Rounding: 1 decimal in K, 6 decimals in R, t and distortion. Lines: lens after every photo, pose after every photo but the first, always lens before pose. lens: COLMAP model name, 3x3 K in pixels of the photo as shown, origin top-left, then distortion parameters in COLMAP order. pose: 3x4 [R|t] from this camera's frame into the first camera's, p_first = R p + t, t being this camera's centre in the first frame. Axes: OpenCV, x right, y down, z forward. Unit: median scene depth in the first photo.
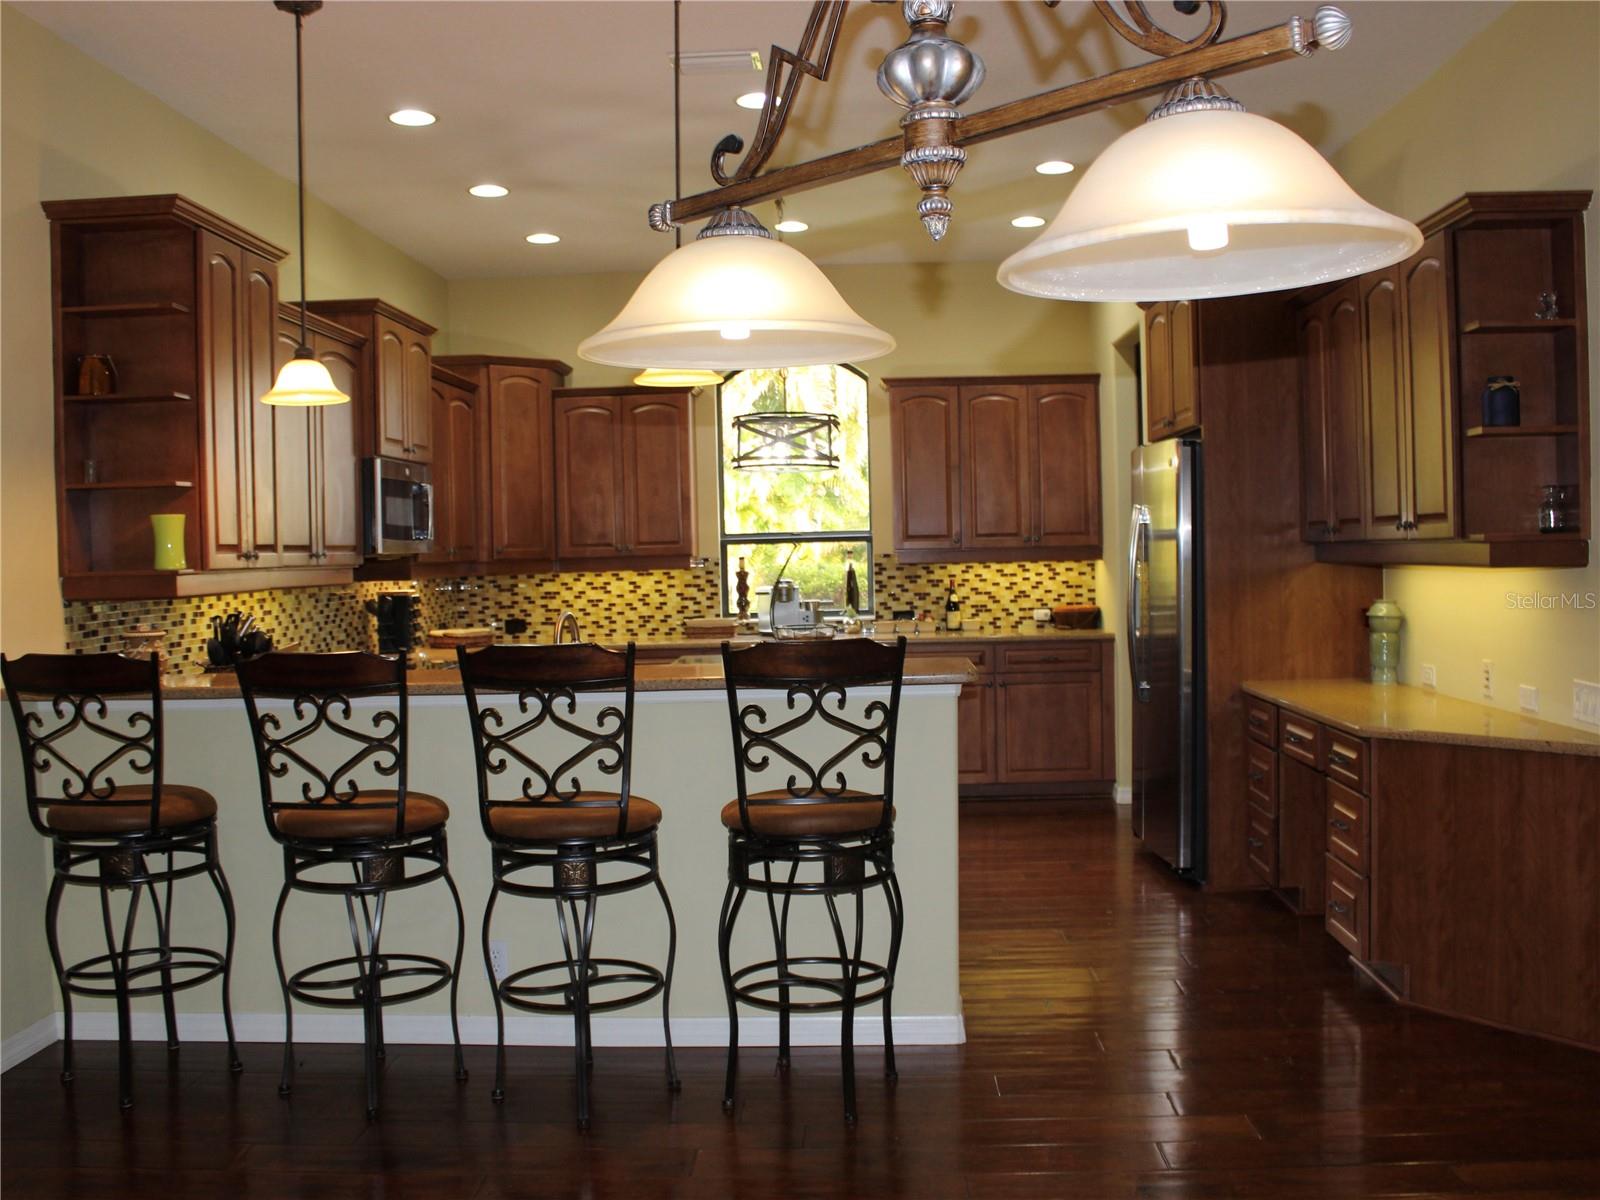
lens RADIAL K [[1509.1, 0, 827.5], [0, 1509.1, 560.5], [0, 0, 1]] dist [0.018088, 0.000000]
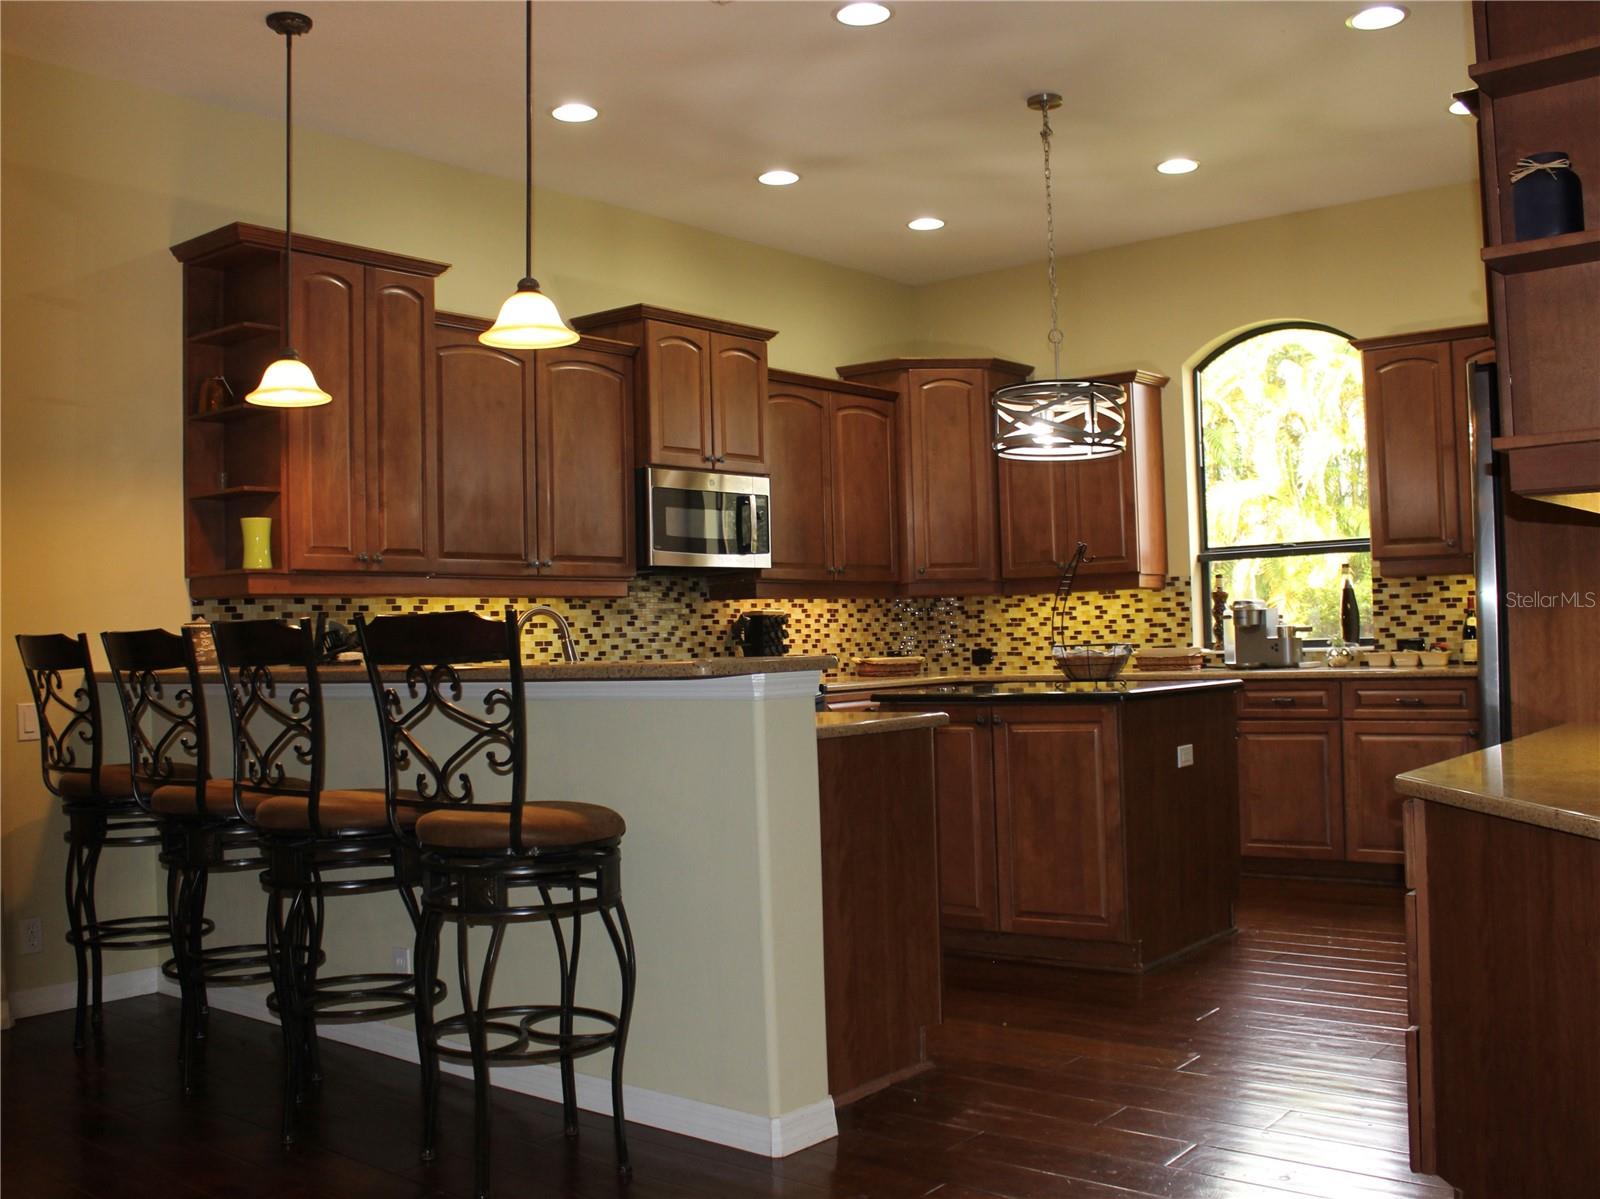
lens RADIAL K [[1622.4, 0, 797.7], [0, 1622.4, 599.2], [0, 0, 1]] dist [-0.051756, 0.000000]
pose [[0.811904, -0.013258, -0.583640, 0.276917], [0.005795, 0.999876, -0.014651, 0.023223], [0.583762, 0.008513, 0.811880, 0.149051]]
